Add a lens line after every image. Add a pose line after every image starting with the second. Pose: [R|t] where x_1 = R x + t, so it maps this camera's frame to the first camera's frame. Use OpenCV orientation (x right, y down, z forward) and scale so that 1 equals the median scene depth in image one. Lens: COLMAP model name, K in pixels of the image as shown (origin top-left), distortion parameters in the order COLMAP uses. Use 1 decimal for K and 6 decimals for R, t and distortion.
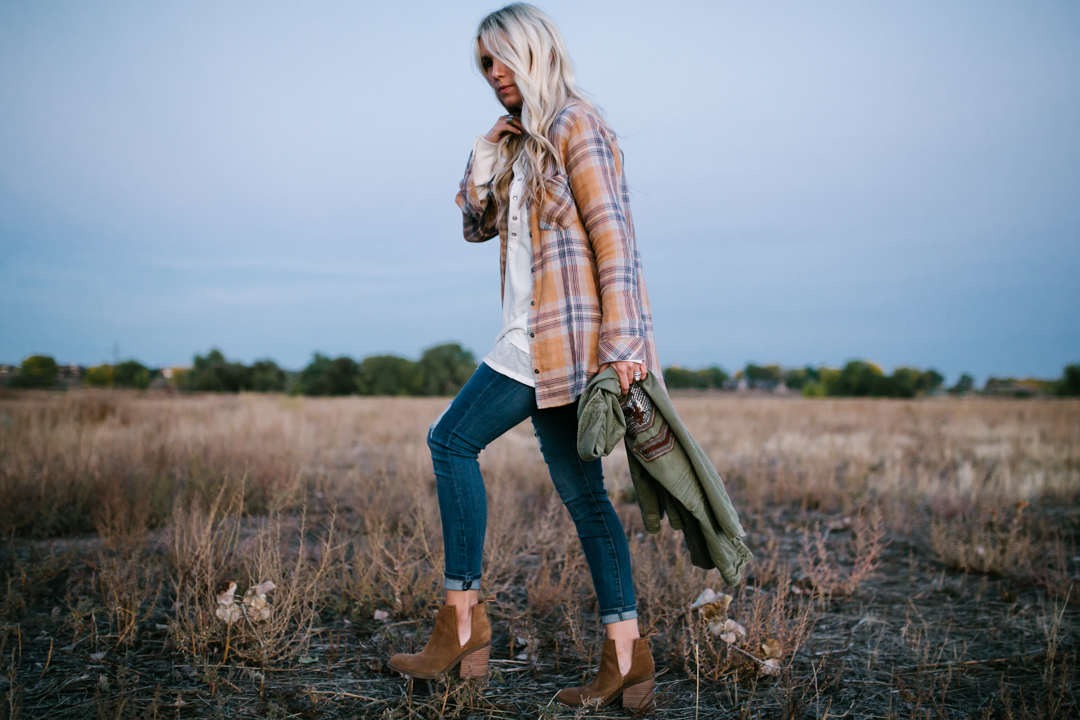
lens RADIAL K [[1041.9, 0, 540.0], [0, 1041.9, 361.0], [0, 0, 1]] dist [-0.015589, 0.000000]
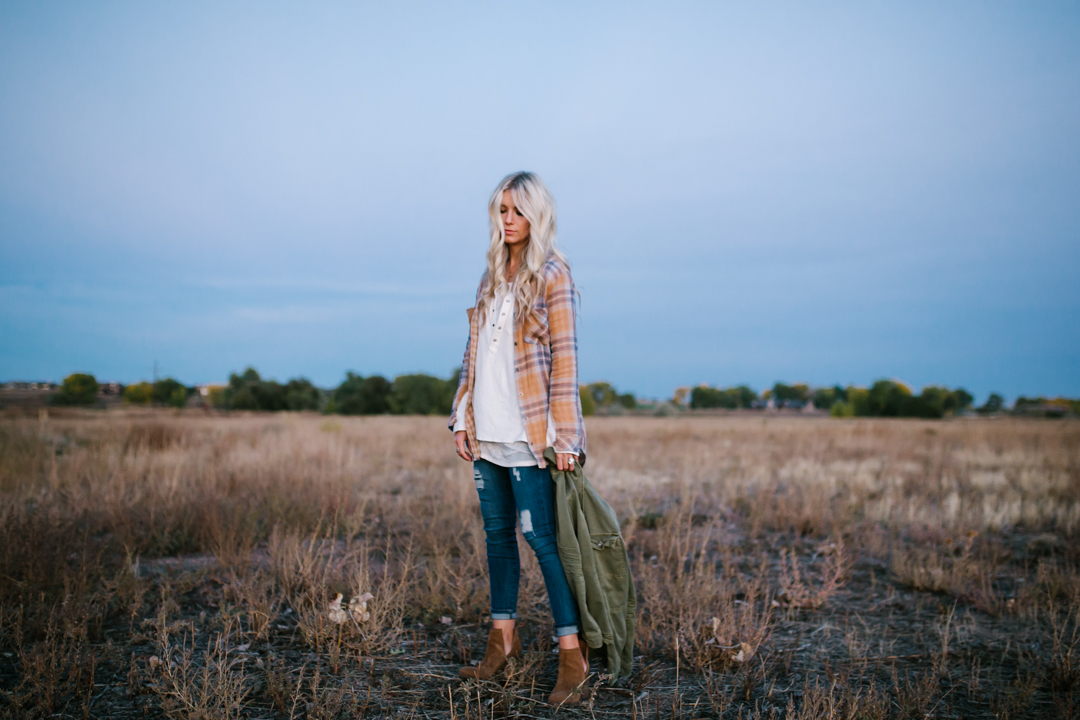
lens RADIAL K [[1041.9, 0, 539.7], [0, 1041.9, 359.8], [0, 0, 1]] dist [-0.015589, 0.000000]
pose [[0.999592, 0.000922, -0.028537, -0.000375], [-0.001406, 0.999855, -0.016964, -0.034208], [0.028517, 0.016997, 0.999449, -0.176421]]
